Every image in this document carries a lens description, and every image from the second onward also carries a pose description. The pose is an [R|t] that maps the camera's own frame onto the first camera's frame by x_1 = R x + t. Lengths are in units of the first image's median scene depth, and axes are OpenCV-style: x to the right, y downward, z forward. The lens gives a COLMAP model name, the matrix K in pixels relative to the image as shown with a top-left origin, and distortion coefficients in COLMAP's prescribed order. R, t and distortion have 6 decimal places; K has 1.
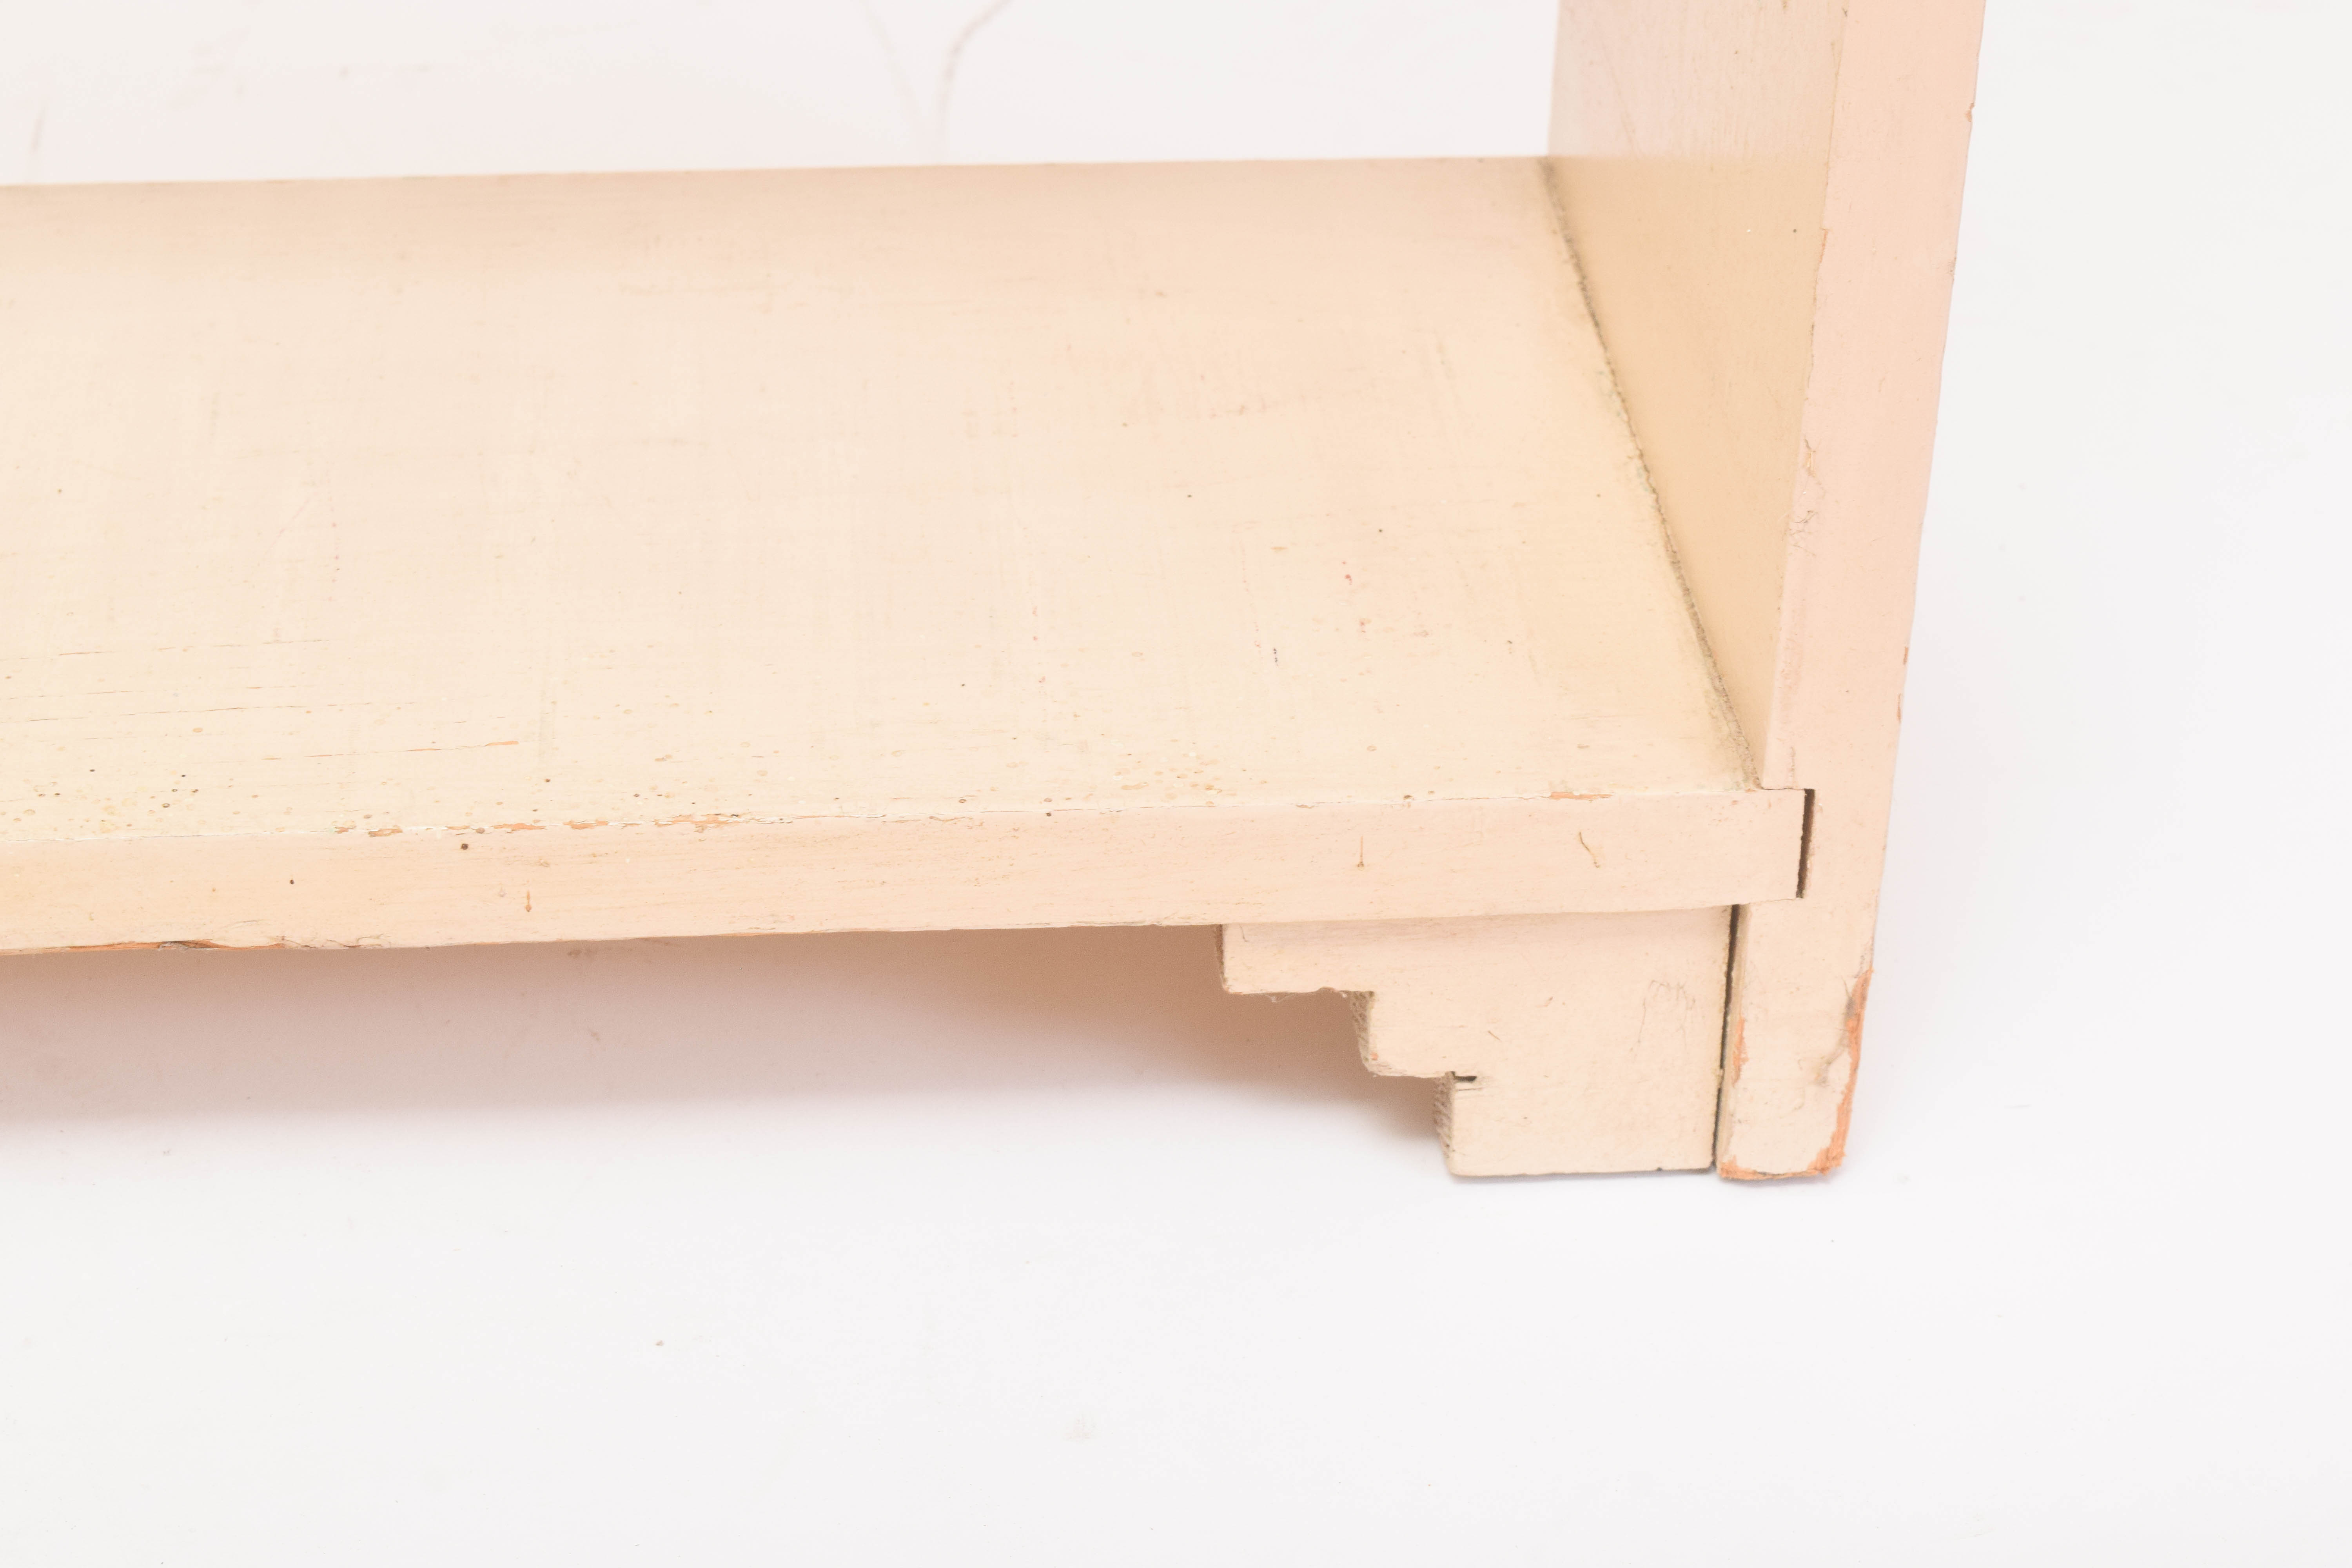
lens RADIAL K [[5297.1, 0, 1176.0], [0, 5297.1, 784.0], [0, 0, 1]] dist [-0.046028, 0.028299]
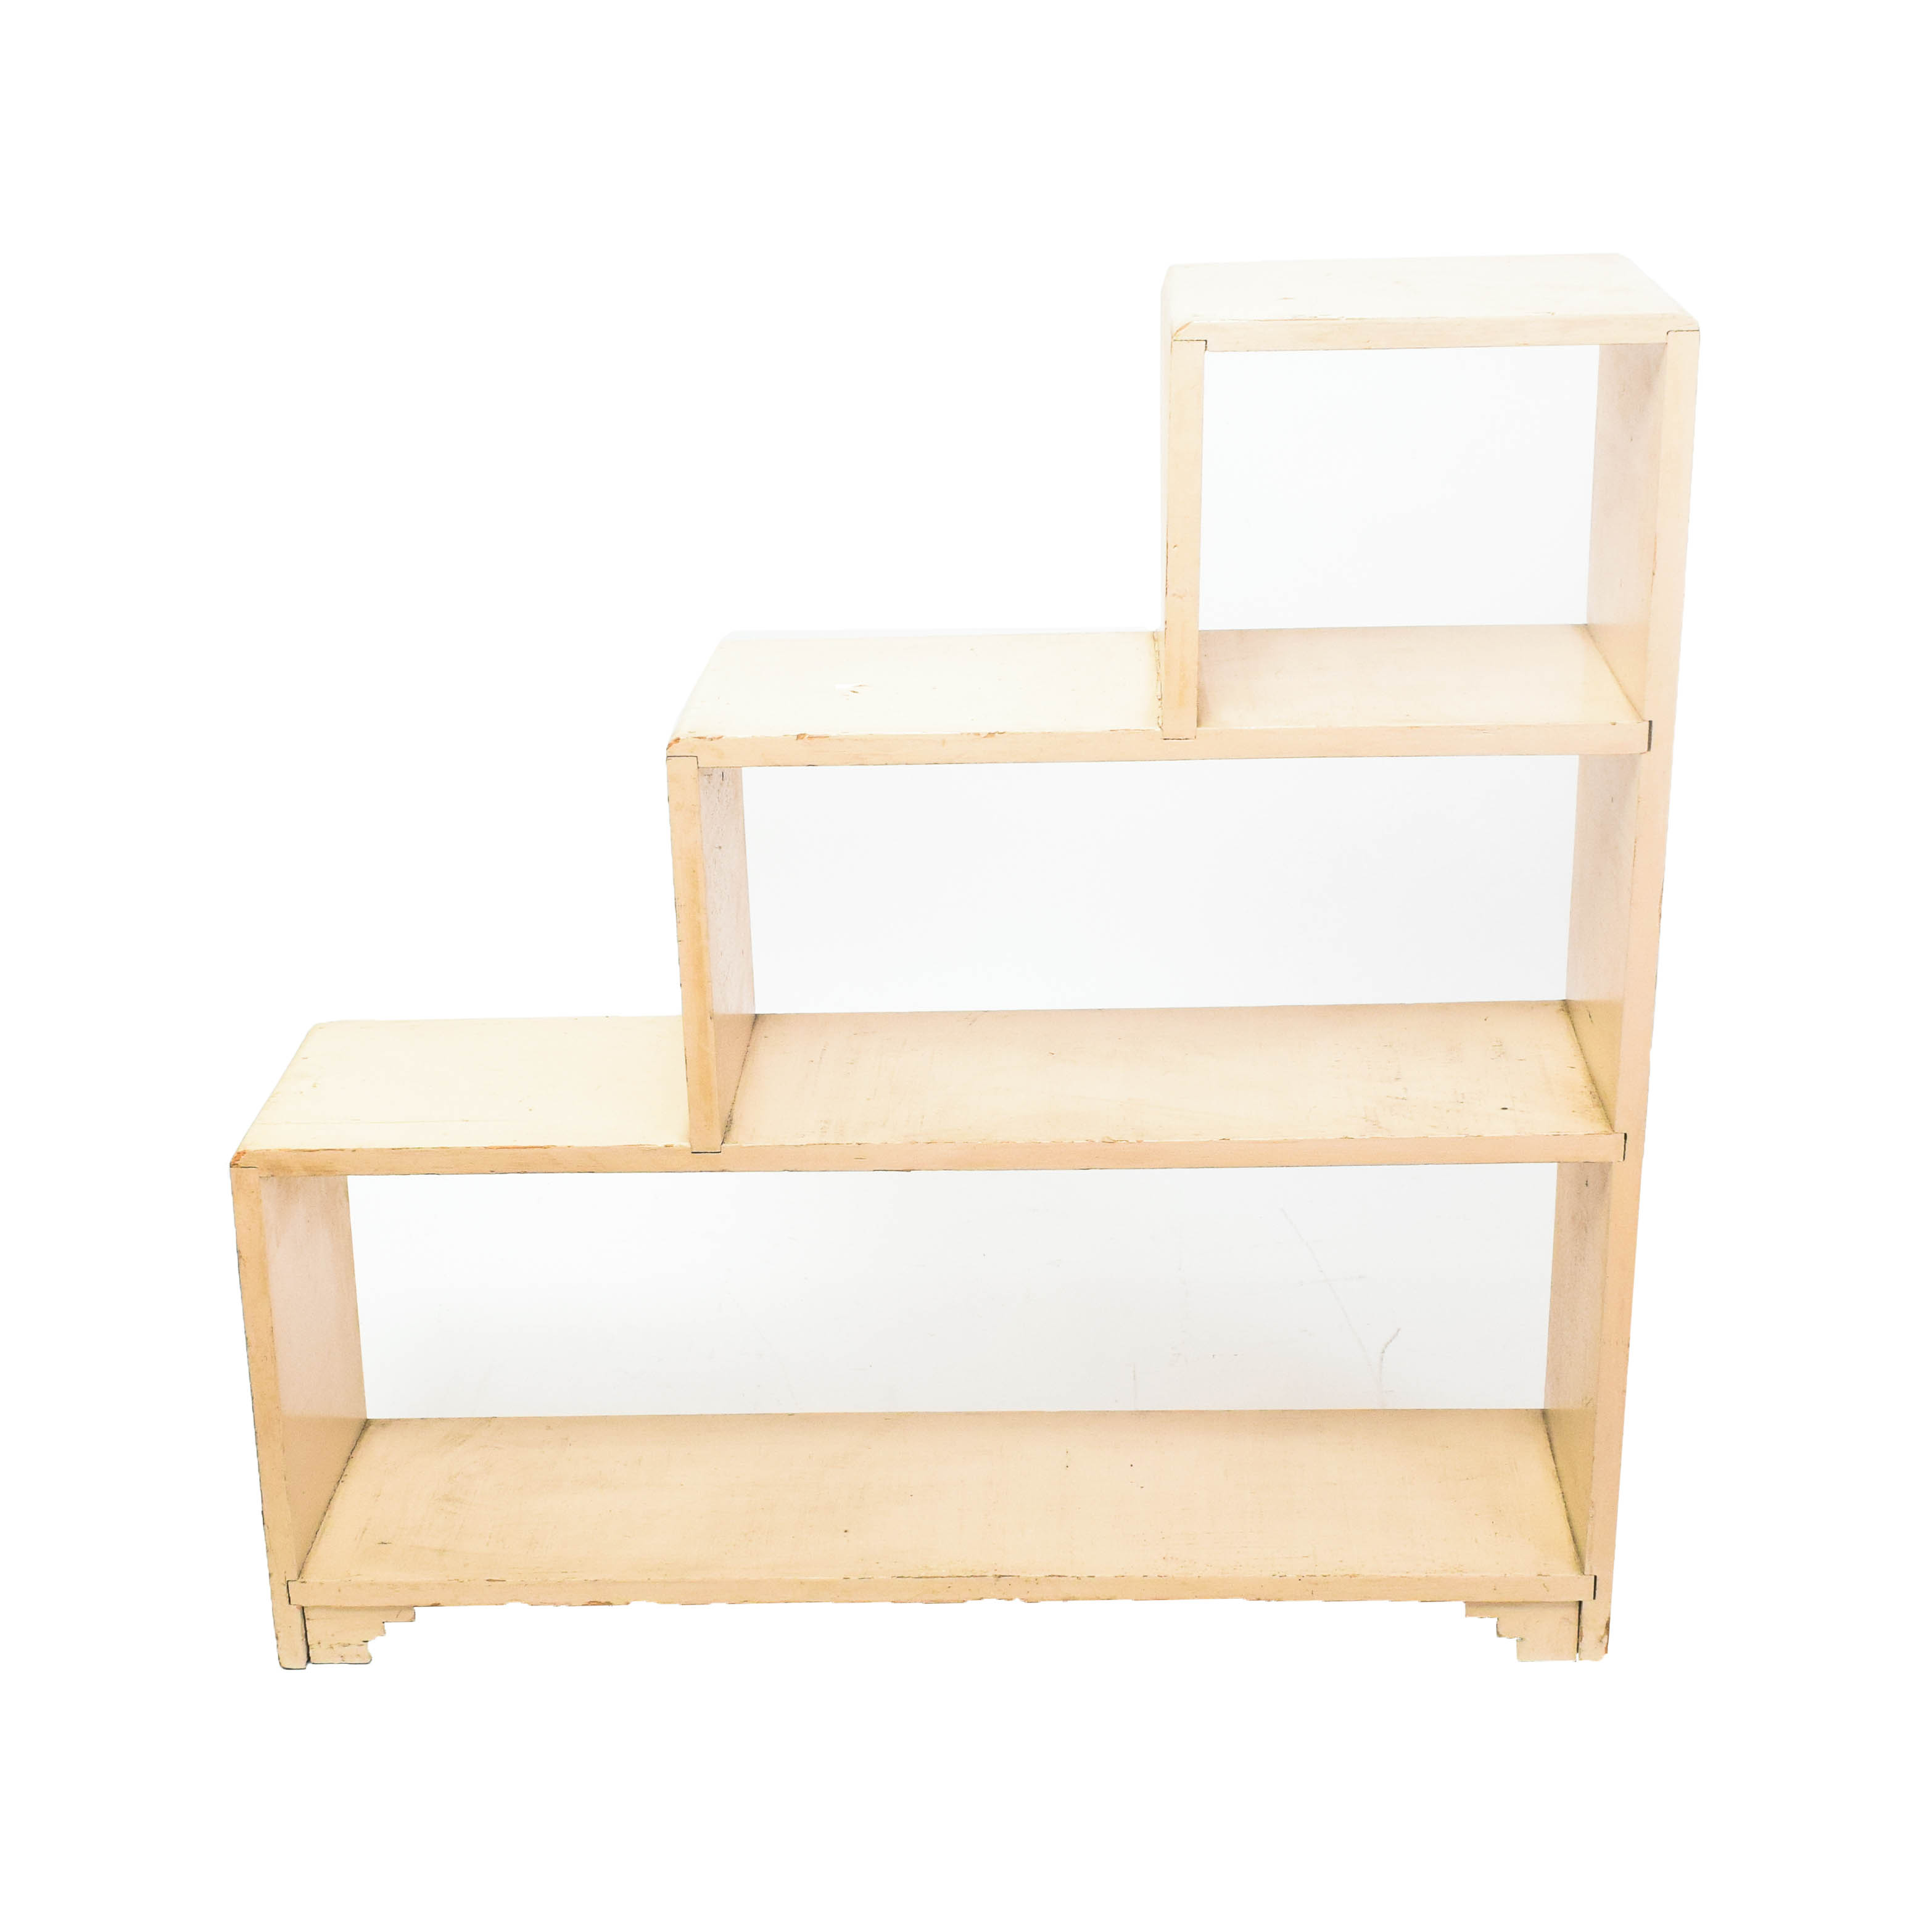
lens RADIAL K [[3215.6, 0, 884.1], [0, 3215.6, 961.3], [0, 0, 1]] dist [-0.009165, -0.169635]
pose [[0.987346, 0.001510, -0.158572, -0.046405], [-0.027857, 0.986057, -0.164058, -0.049239], [0.156113, 0.166399, 0.973622, -1.841170]]
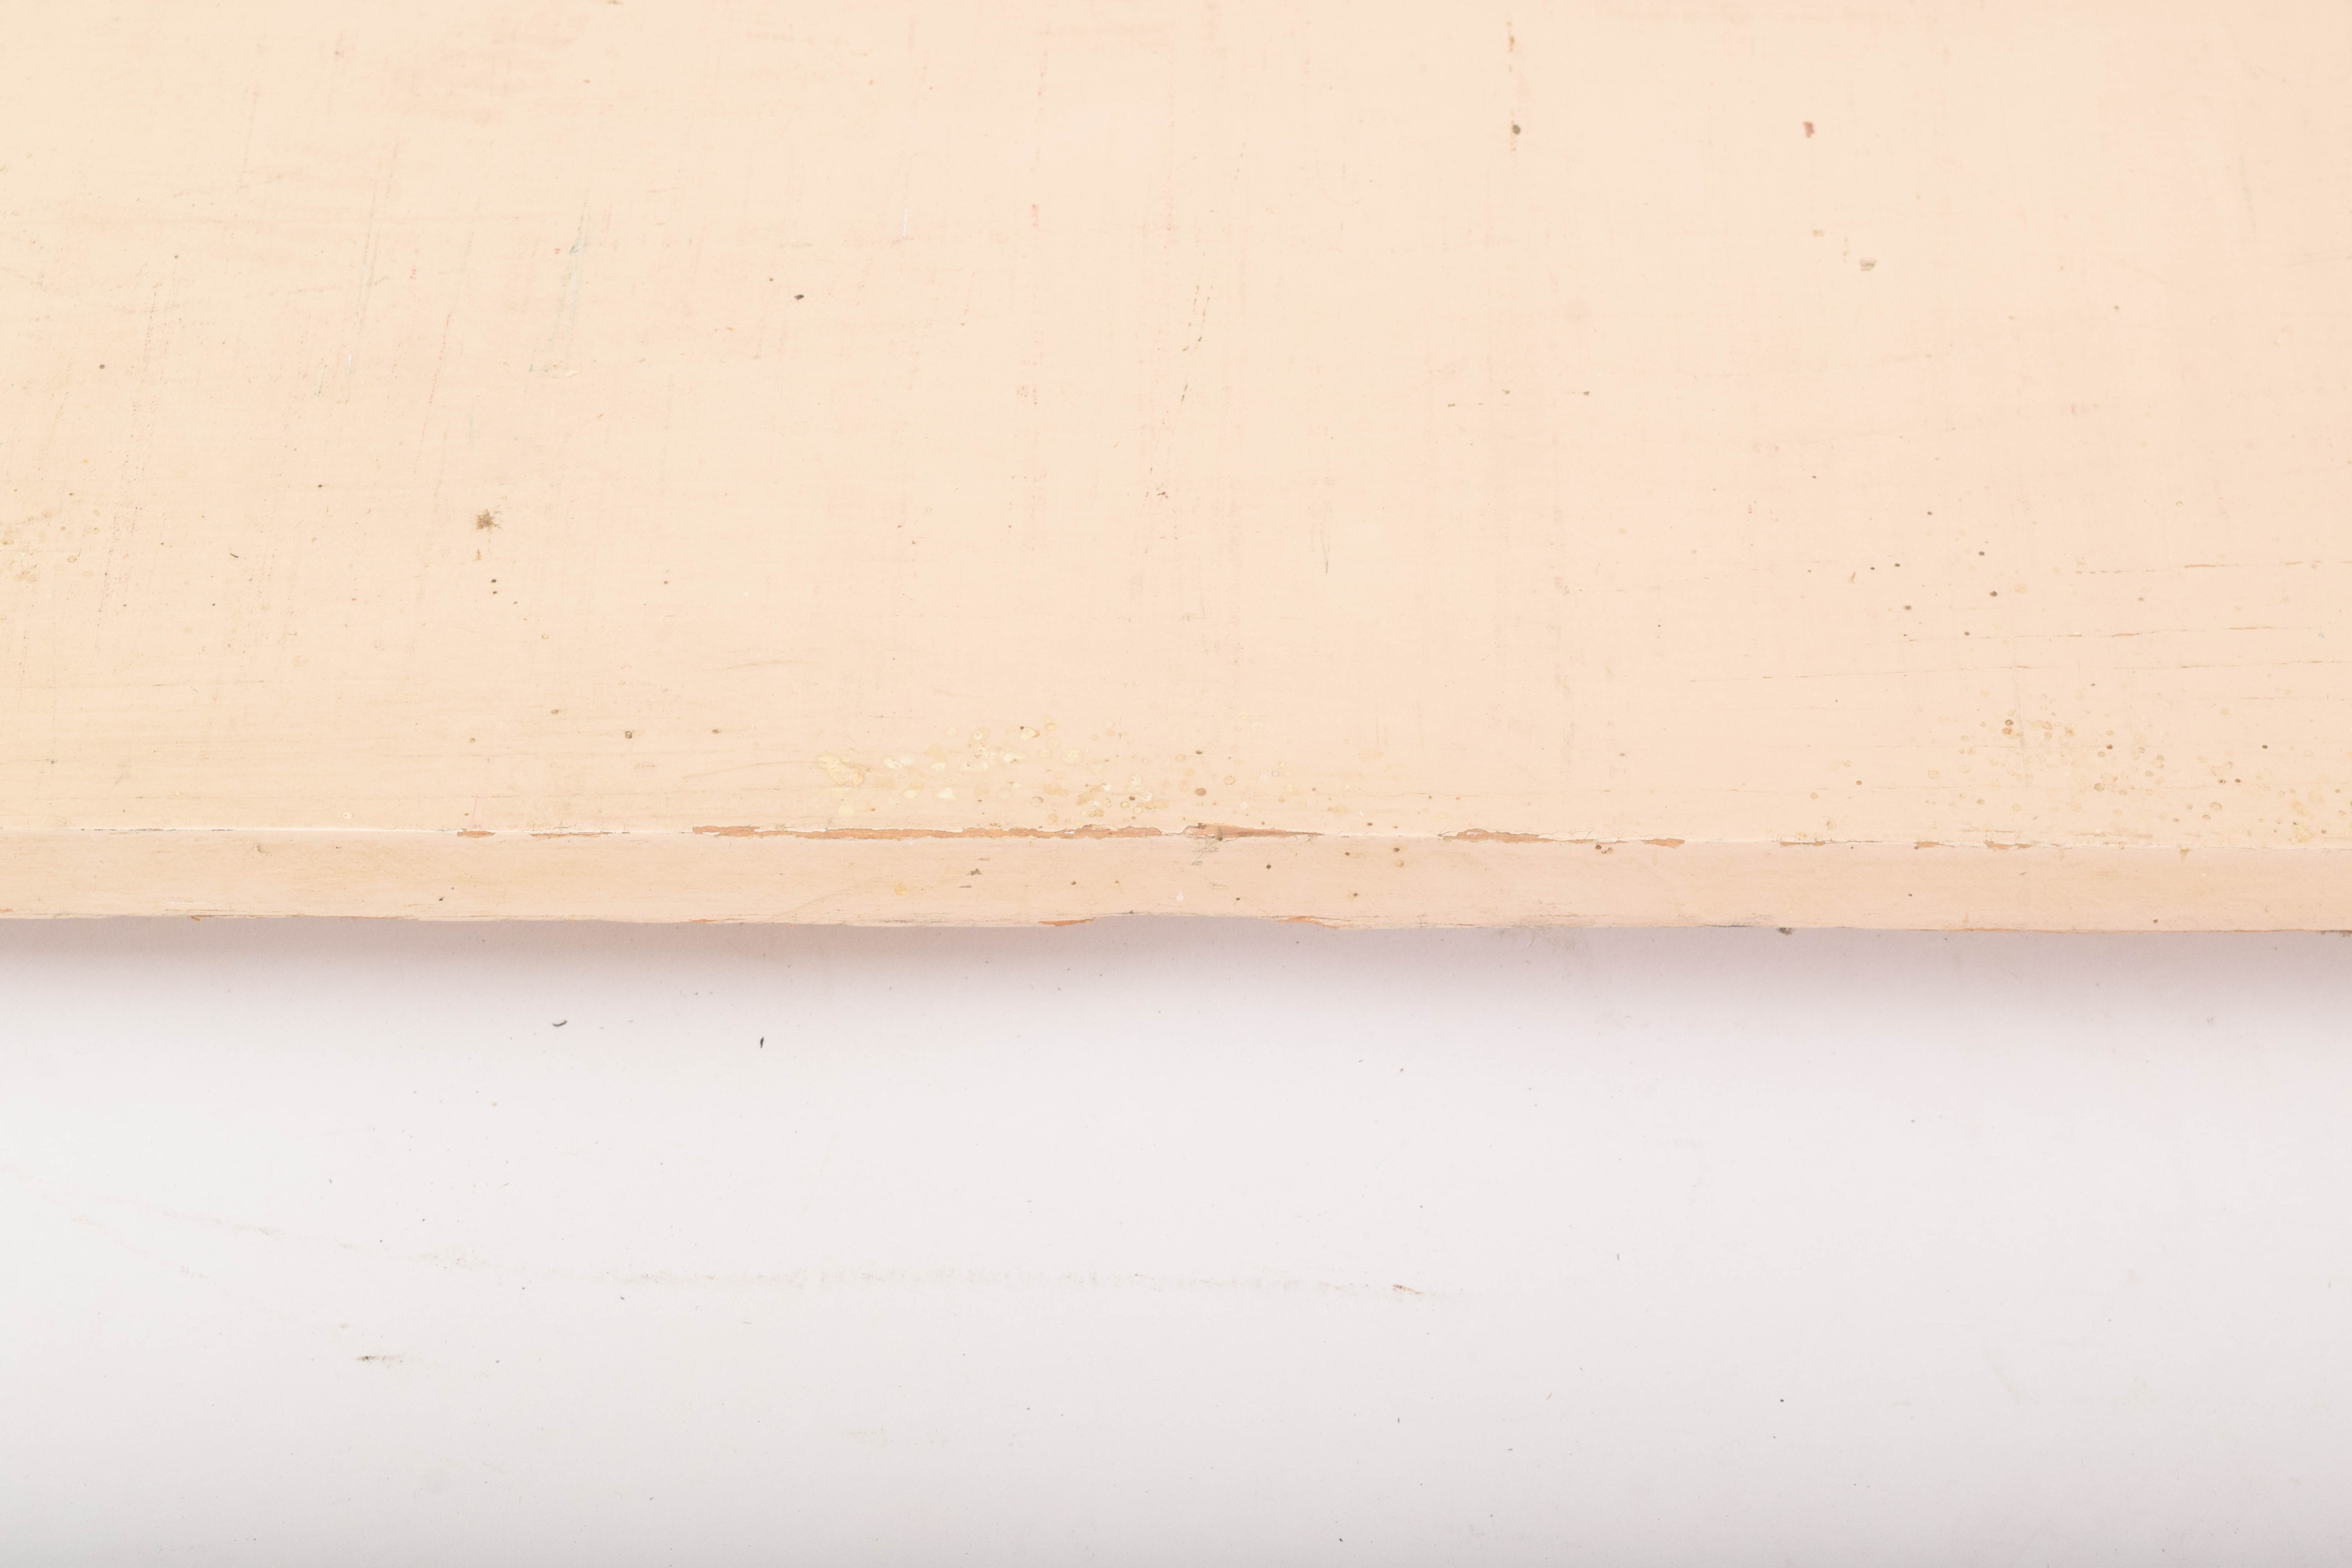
lens RADIAL K [[5297.1, 0, 1176.0], [0, 5297.1, 784.0], [0, 0, 1]] dist [-0.046028, 0.028299]
pose [[0.994158, 0.069325, -0.082723, -0.315598], [-0.038987, 0.945357, 0.323696, -0.294761], [0.100643, -0.318580, 0.942538, 0.065736]]
